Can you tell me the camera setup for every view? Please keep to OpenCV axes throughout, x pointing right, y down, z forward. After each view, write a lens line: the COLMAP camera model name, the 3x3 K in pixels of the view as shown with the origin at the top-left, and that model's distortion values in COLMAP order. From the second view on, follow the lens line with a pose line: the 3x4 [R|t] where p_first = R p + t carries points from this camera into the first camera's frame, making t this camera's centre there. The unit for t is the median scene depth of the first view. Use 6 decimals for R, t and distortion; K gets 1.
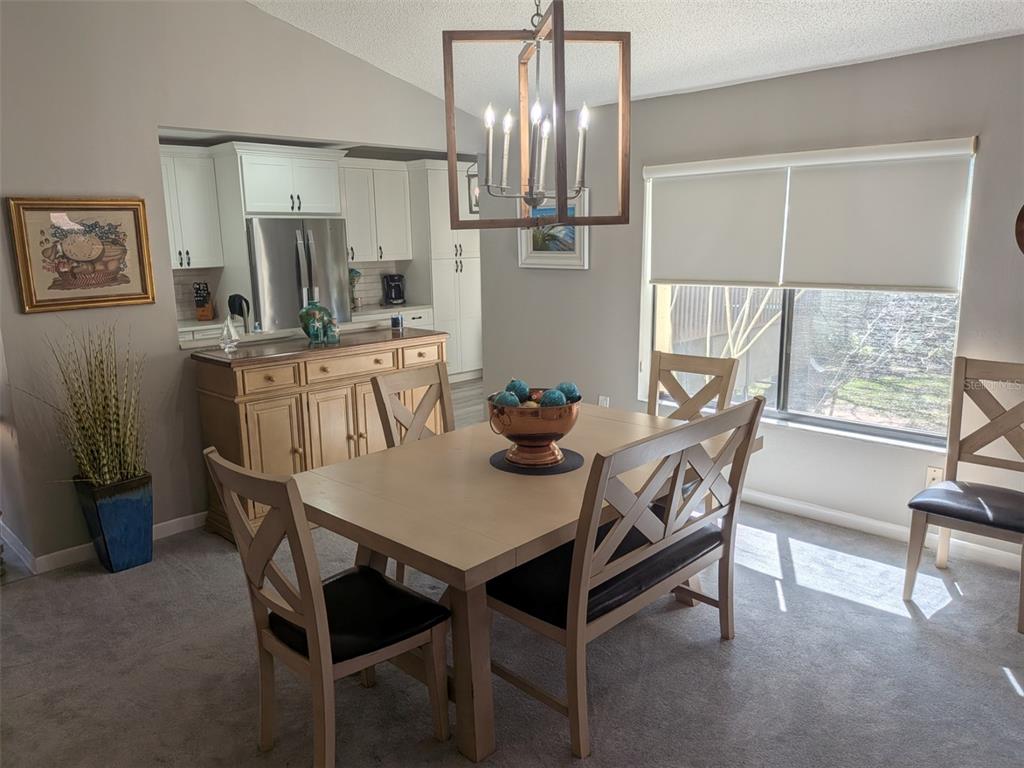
lens RADIAL K [[739.5, 0, 512.0], [0, 739.5, 384.0], [0, 0, 1]] dist [0.079183, -0.095830]
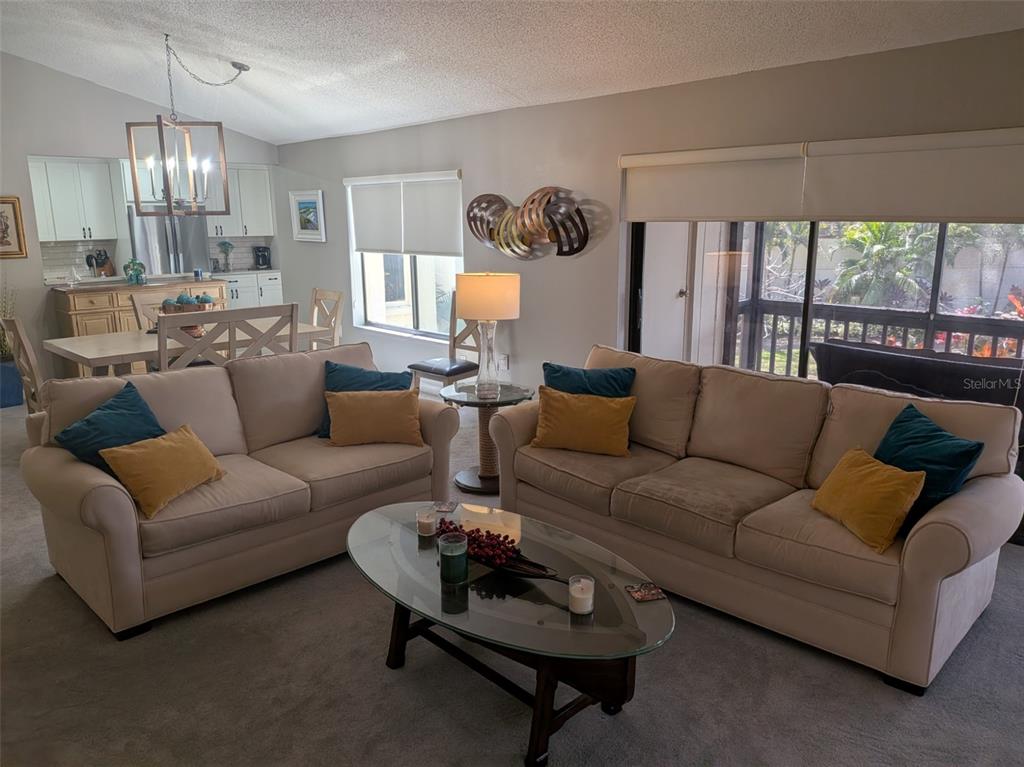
lens RADIAL K [[734.9, 0, 512.0], [0, 734.9, 383.5], [0, 0, 1]] dist [0.036034, -0.053101]
pose [[0.999847, 0.014289, -0.010043, 0.604042], [-0.014032, 0.999584, 0.025199, 0.113083], [0.010398, -0.025055, 0.999632, -0.634681]]
